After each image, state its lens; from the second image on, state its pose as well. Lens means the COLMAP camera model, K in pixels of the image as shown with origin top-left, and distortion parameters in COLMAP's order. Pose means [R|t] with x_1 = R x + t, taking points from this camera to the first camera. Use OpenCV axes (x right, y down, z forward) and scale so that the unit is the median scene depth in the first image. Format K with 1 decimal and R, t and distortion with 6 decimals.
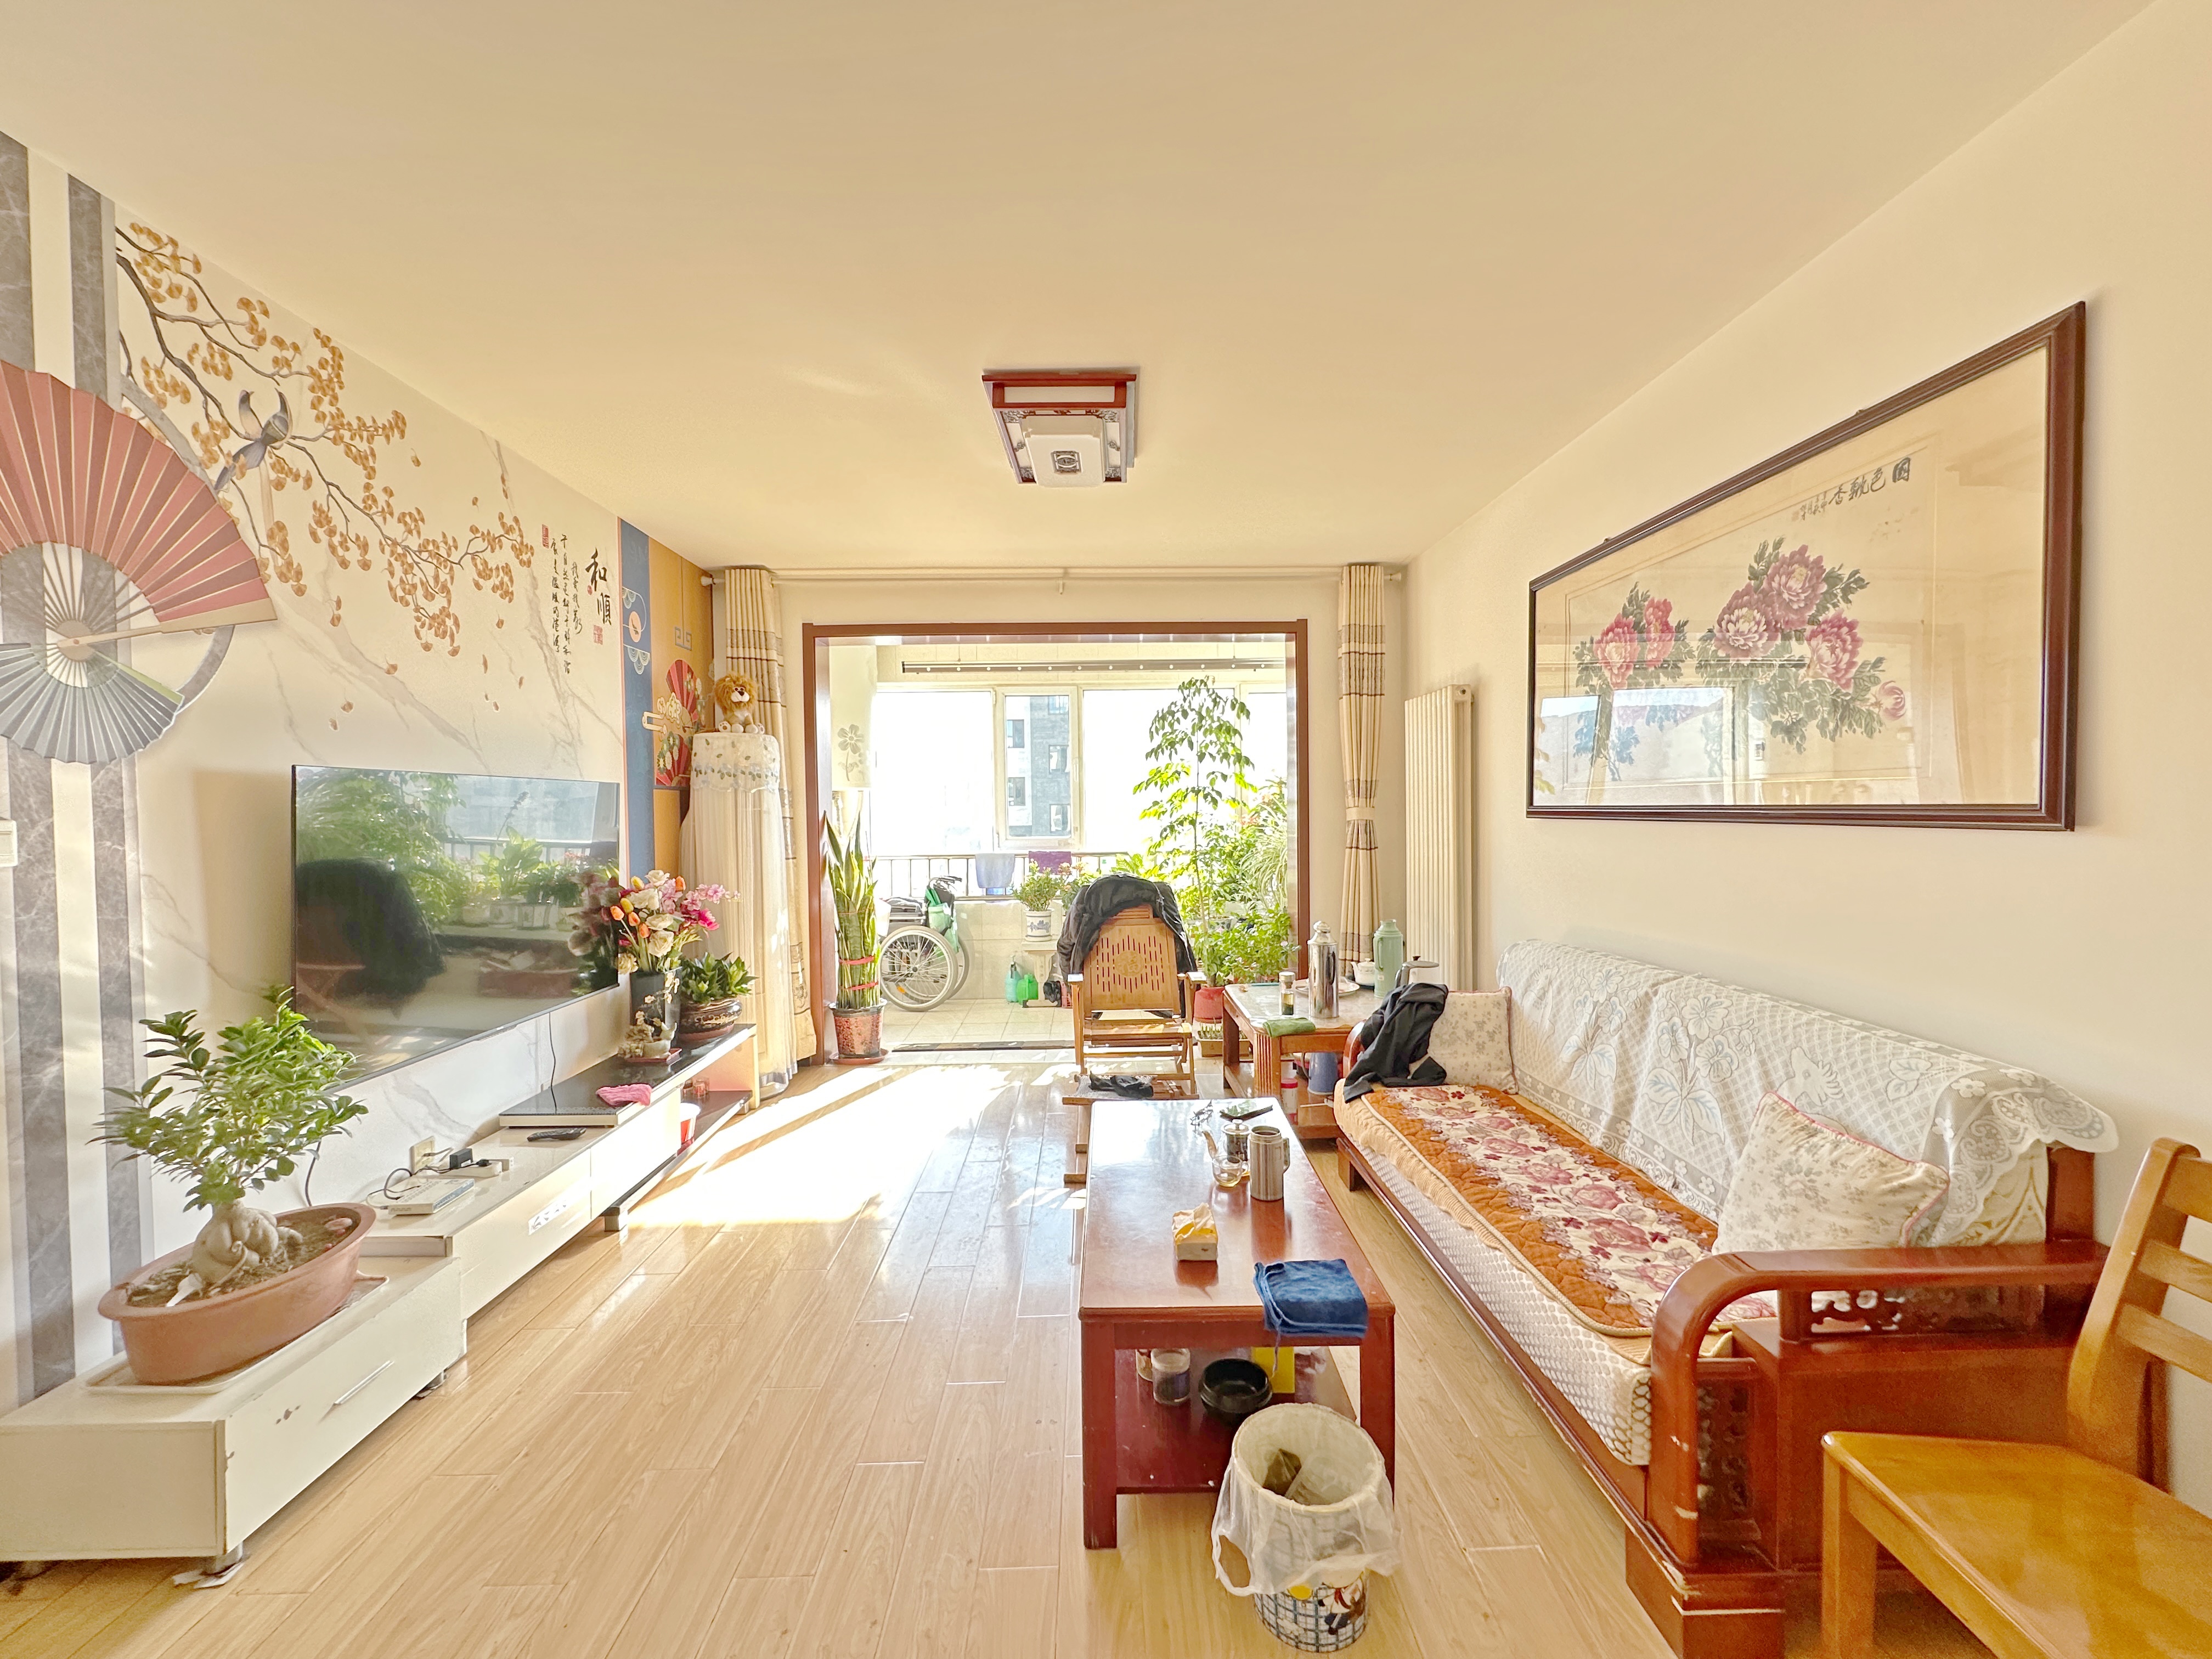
lens RADIAL K [[887.6, 0, 1105.7], [0, 887.6, 825.0], [0, 0, 1]] dist [0.000371, 0.000180]
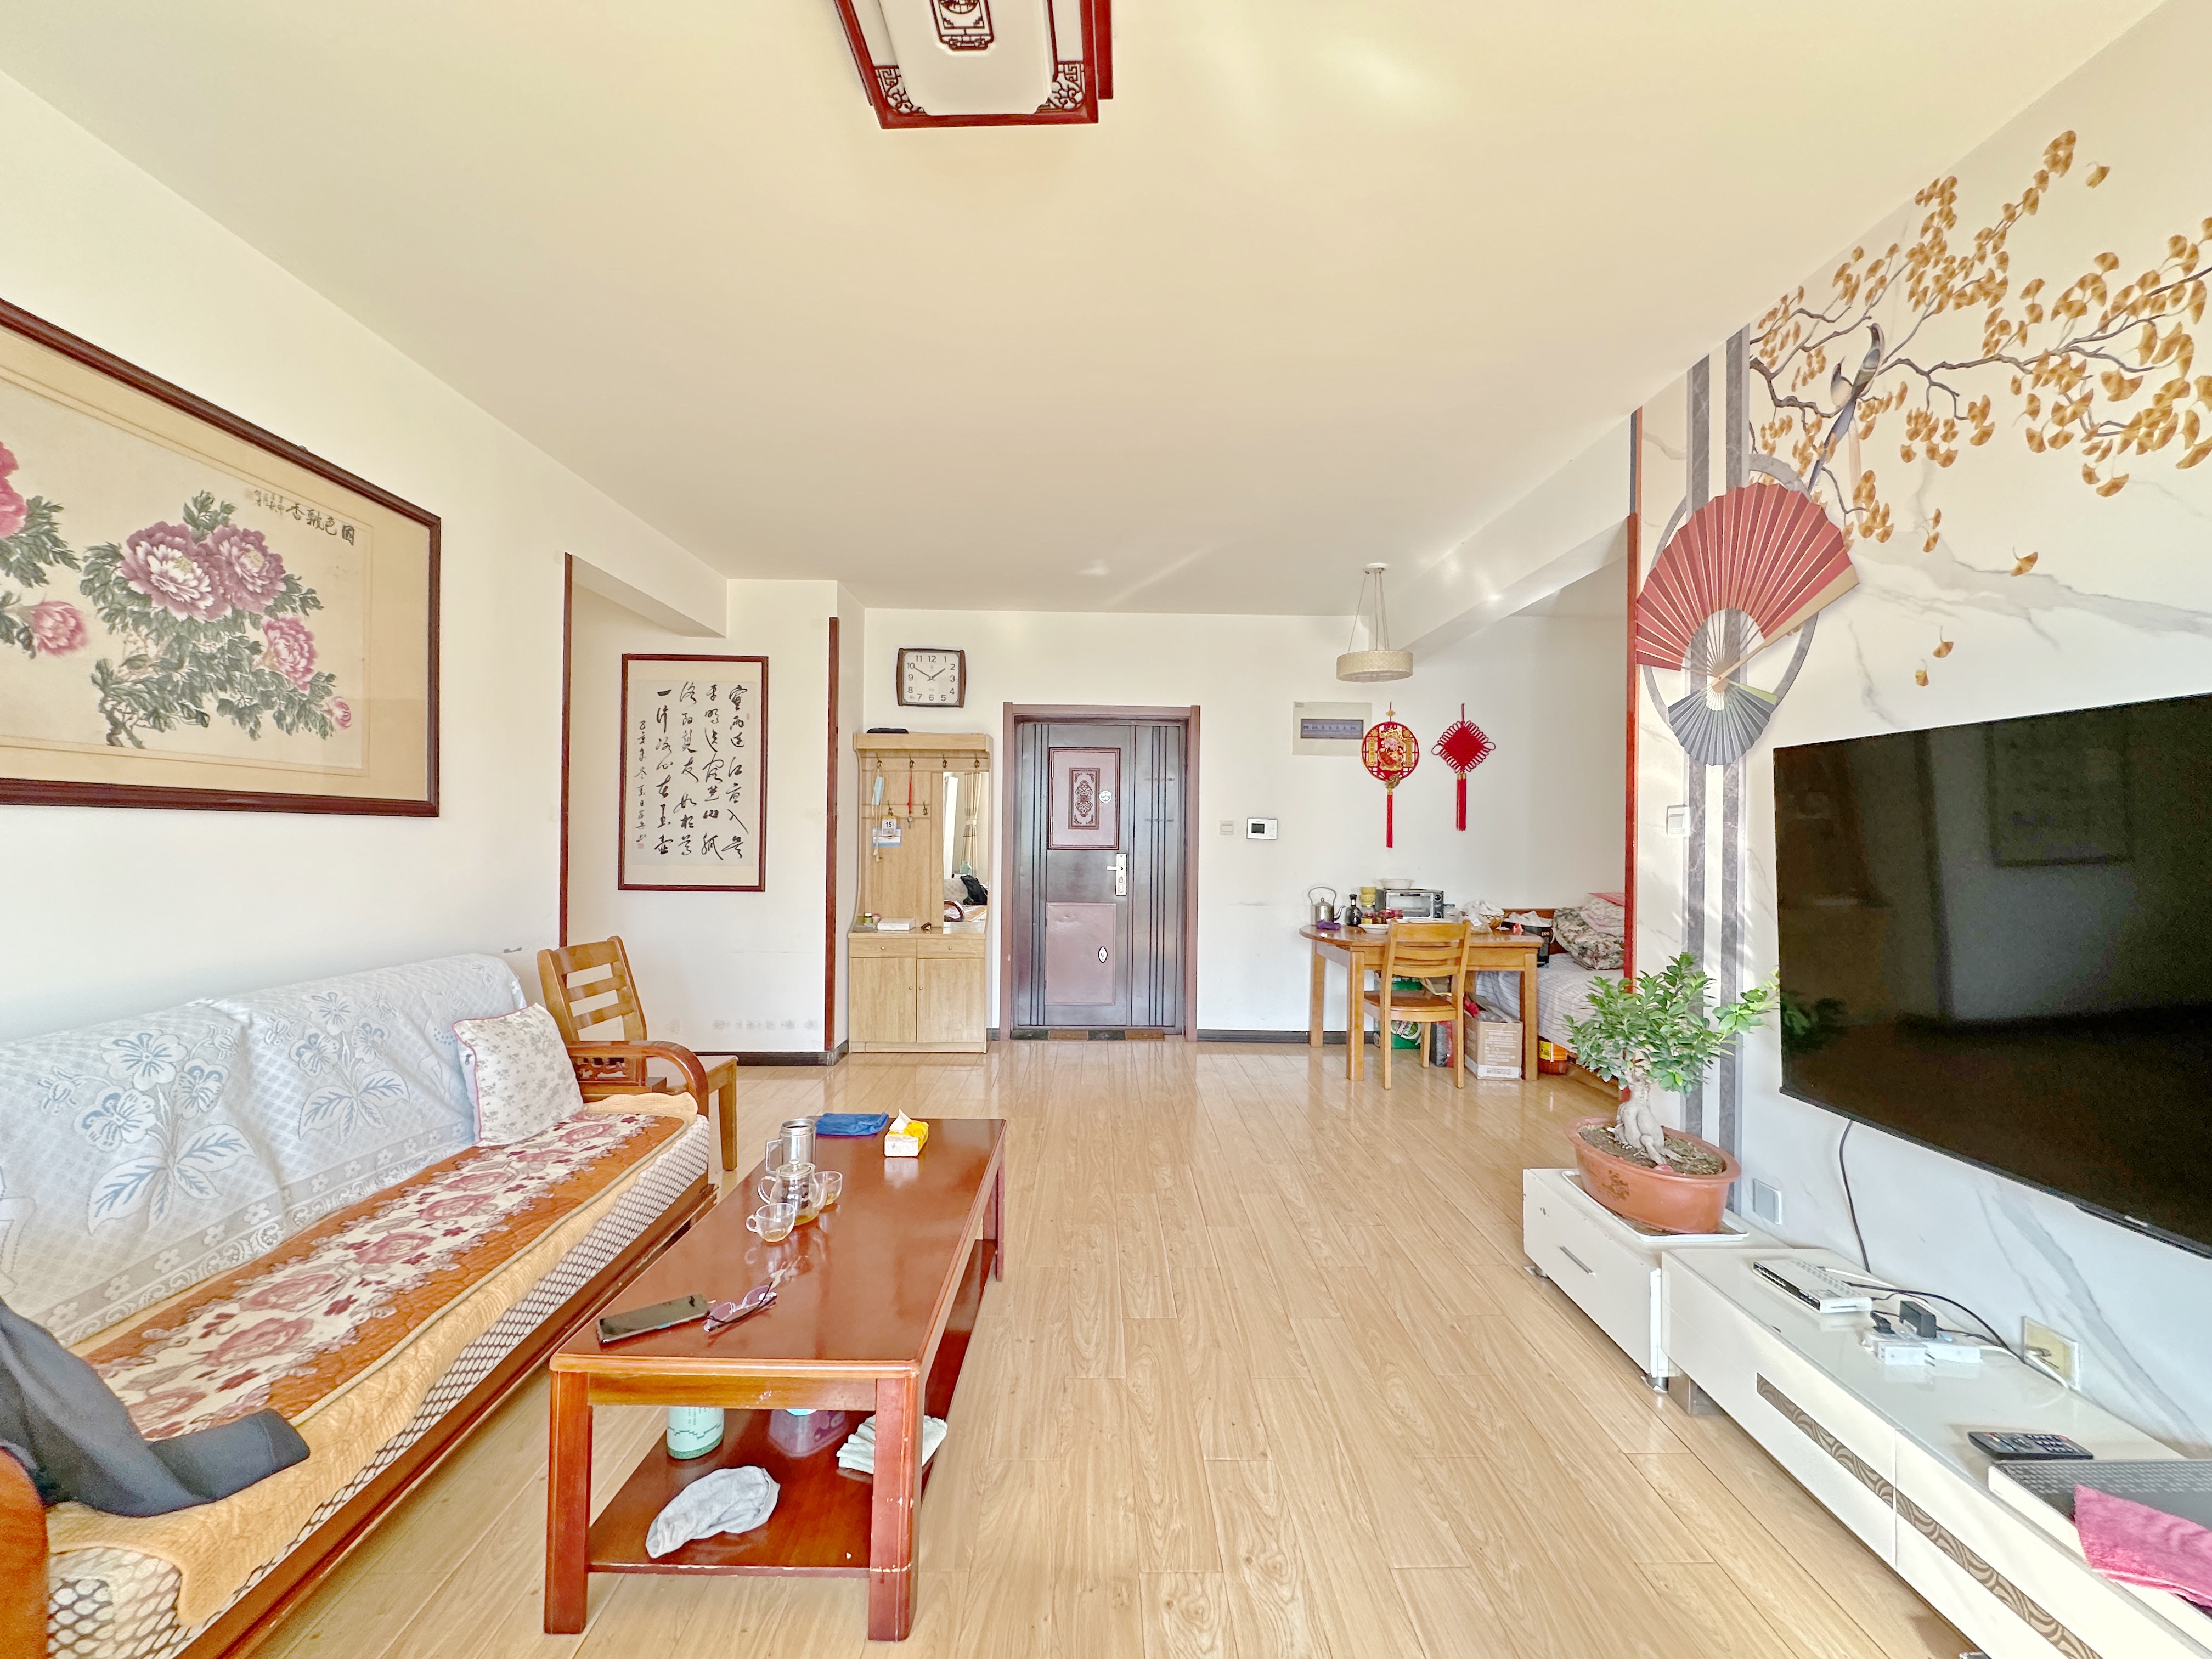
lens RADIAL K [[887.6, 0, 1099.2], [0, 887.6, 824.8], [0, 0, 1]] dist [0.000371, 0.000180]
pose [[-0.999970, 0.002804, 0.007153, -0.157162], [0.002856, 0.999969, 0.007372, 0.008787], [-0.007132, 0.007393, -0.999947, 1.948210]]
